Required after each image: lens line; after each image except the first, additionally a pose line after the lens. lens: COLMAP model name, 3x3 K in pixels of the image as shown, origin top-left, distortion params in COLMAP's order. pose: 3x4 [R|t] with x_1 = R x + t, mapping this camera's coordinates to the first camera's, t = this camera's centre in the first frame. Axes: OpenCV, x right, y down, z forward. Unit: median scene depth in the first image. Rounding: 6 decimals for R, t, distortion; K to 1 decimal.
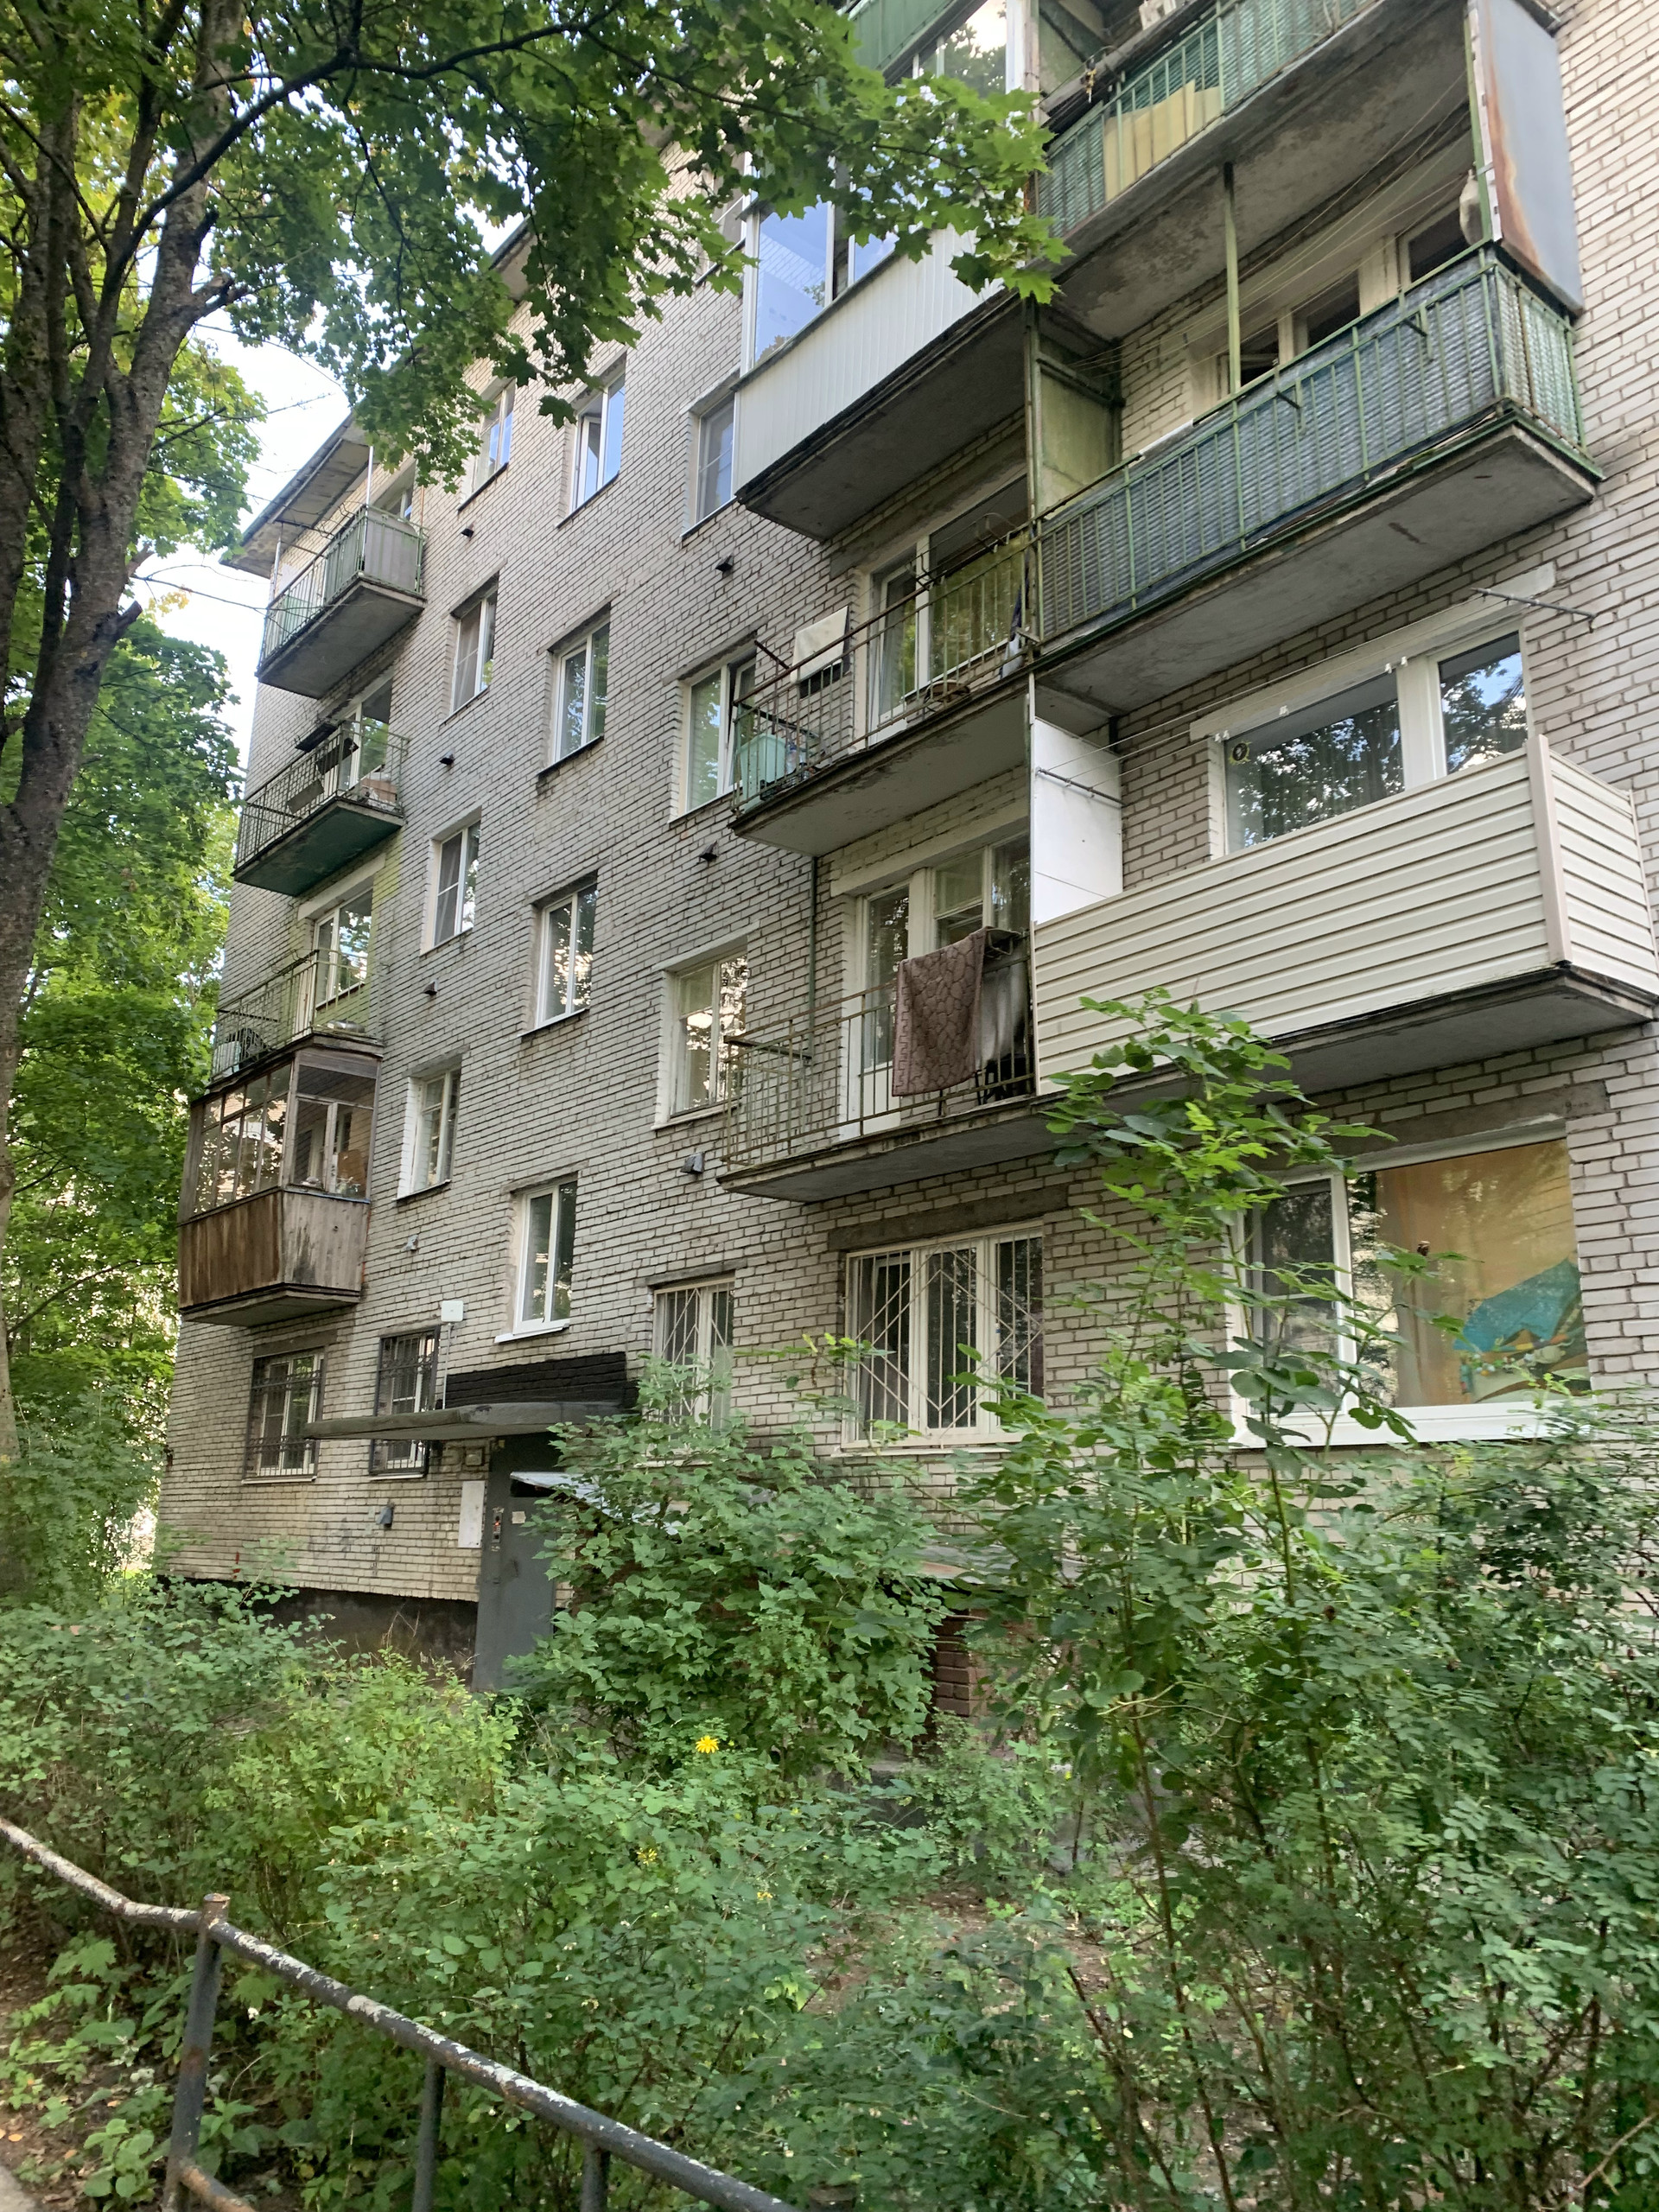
lens RADIAL K [[1669.1, 0, 829.5], [0, 1669.1, 1106.0], [0, 0, 1]] dist [0.004897, 0.000703]
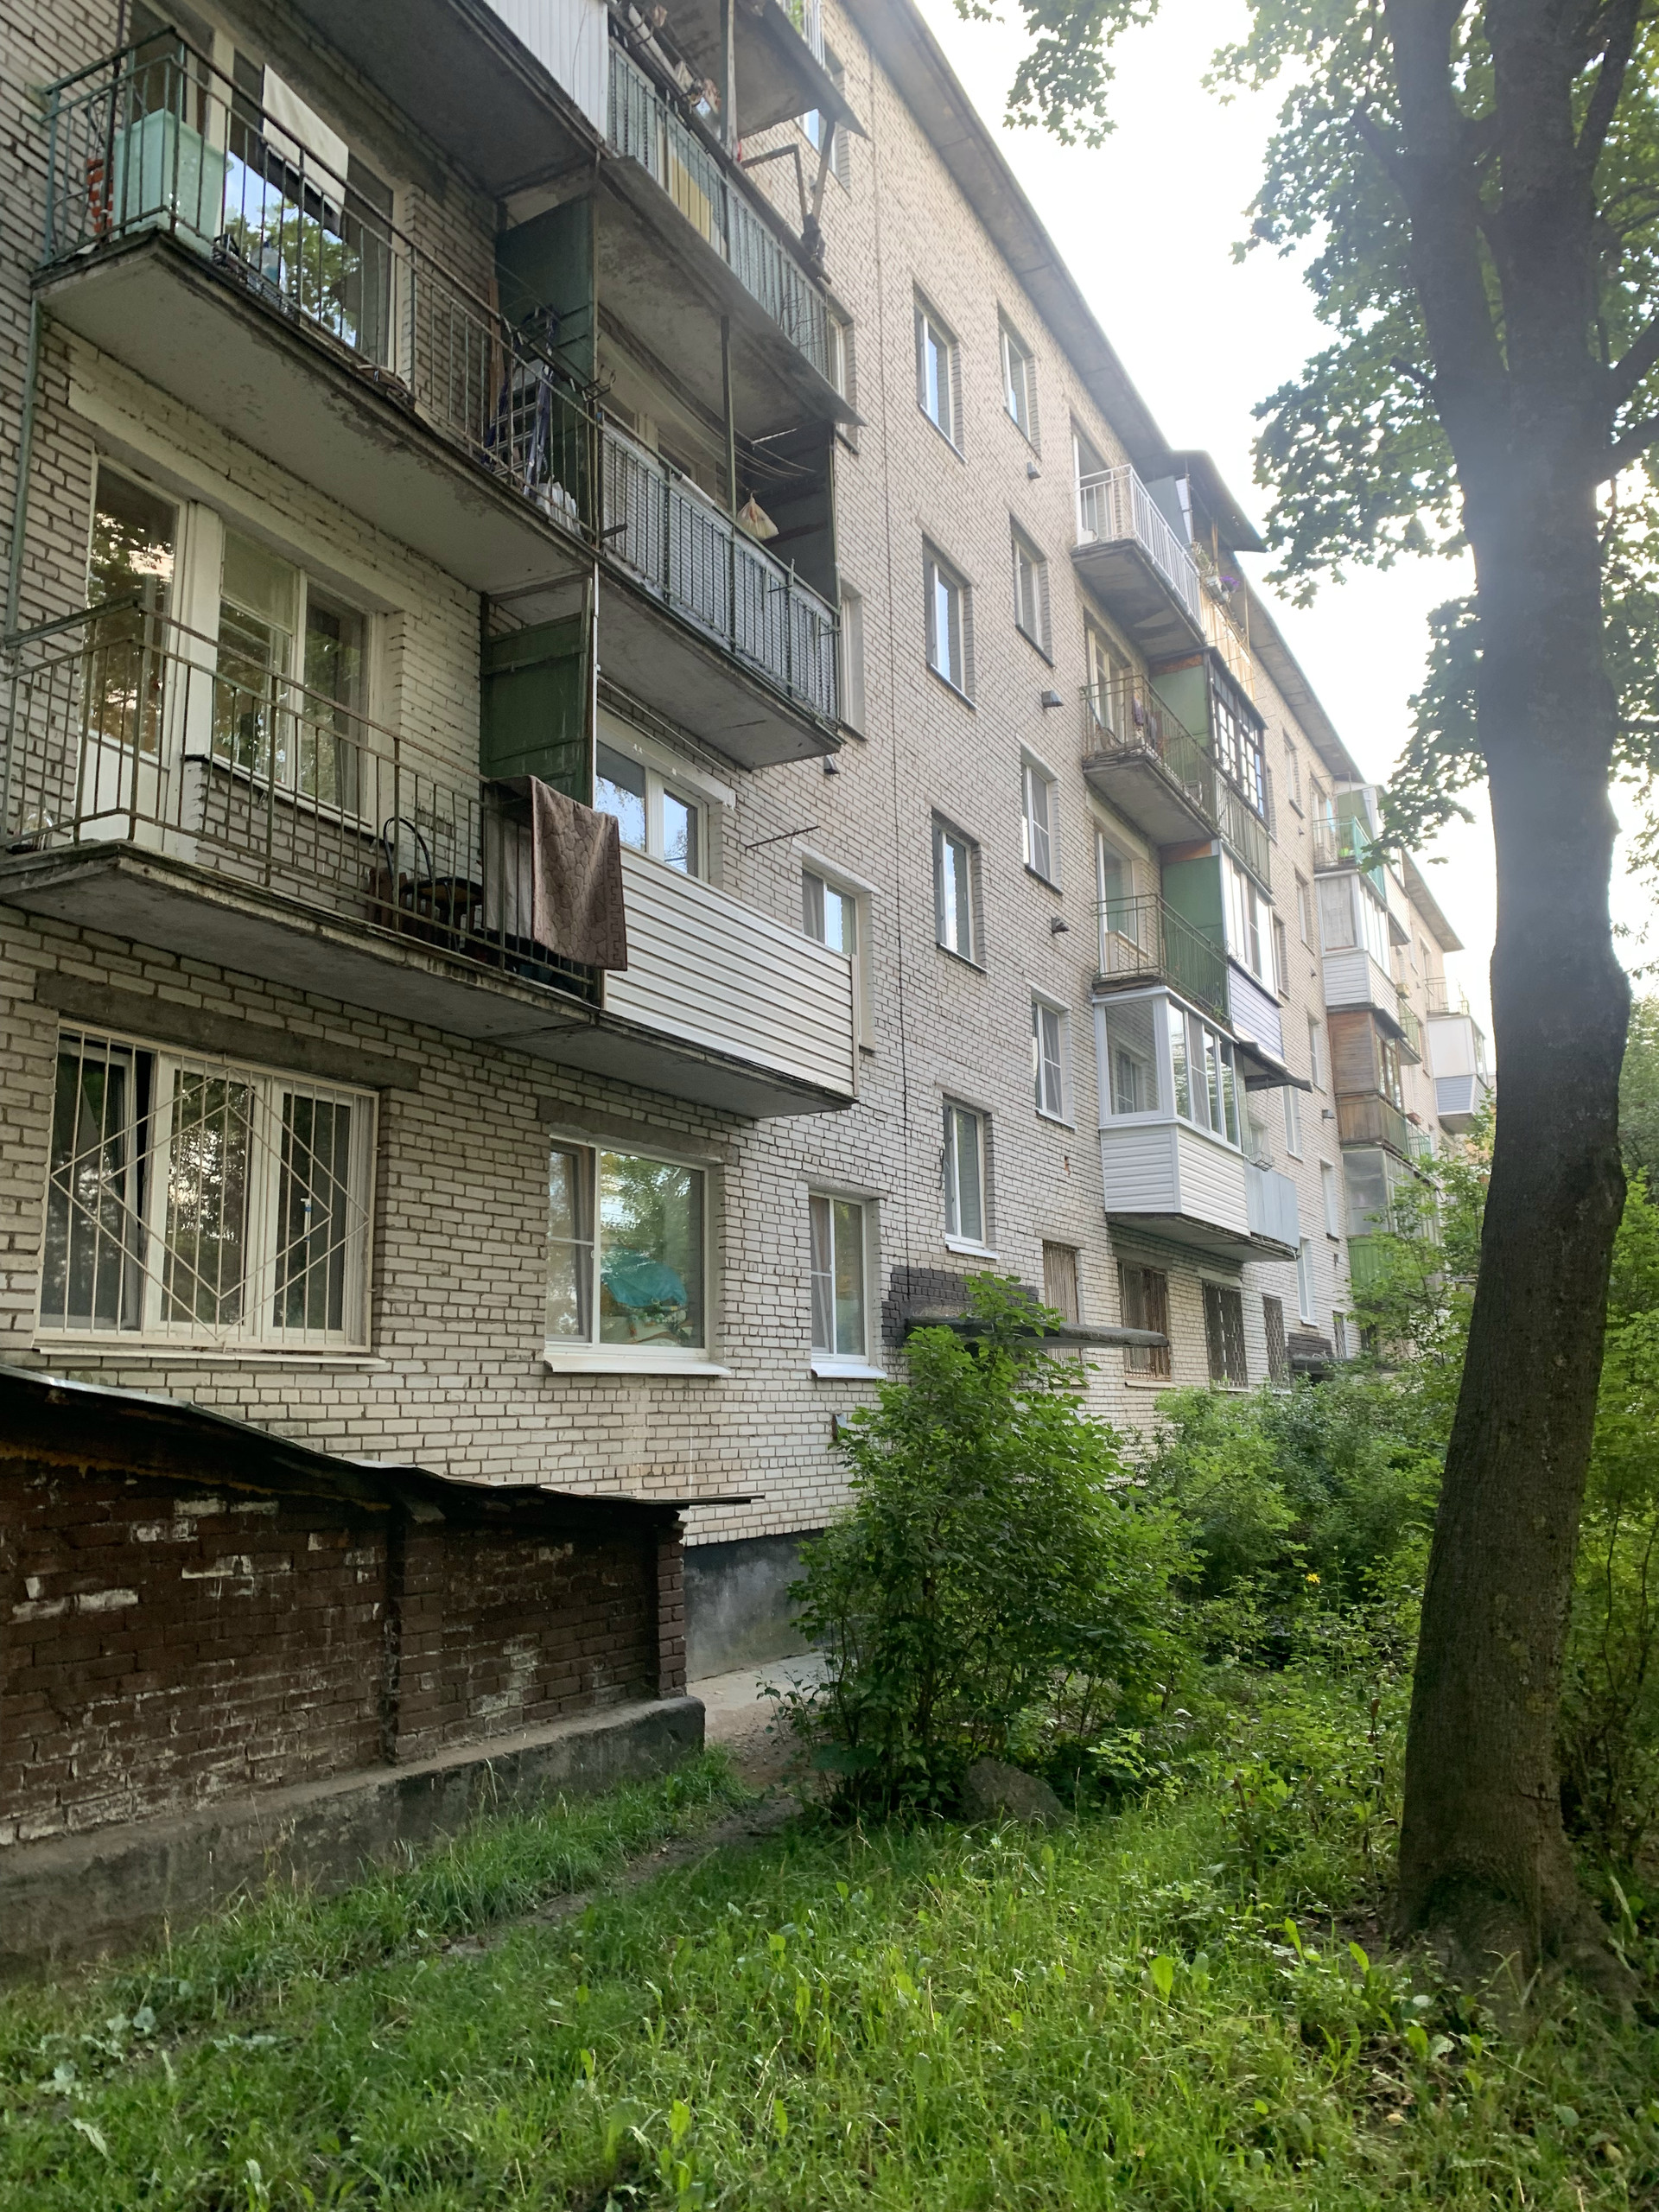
lens RADIAL K [[1669.1, 0, 829.5], [0, 1669.1, 1106.0], [0, 0, 1]] dist [0.004897, 0.000703]
pose [[-0.398502, 0.168668, 0.901525, -0.687547], [-0.198892, 0.943662, -0.264468, 0.241478], [-0.895343, -0.284697, -0.342504, 1.041226]]
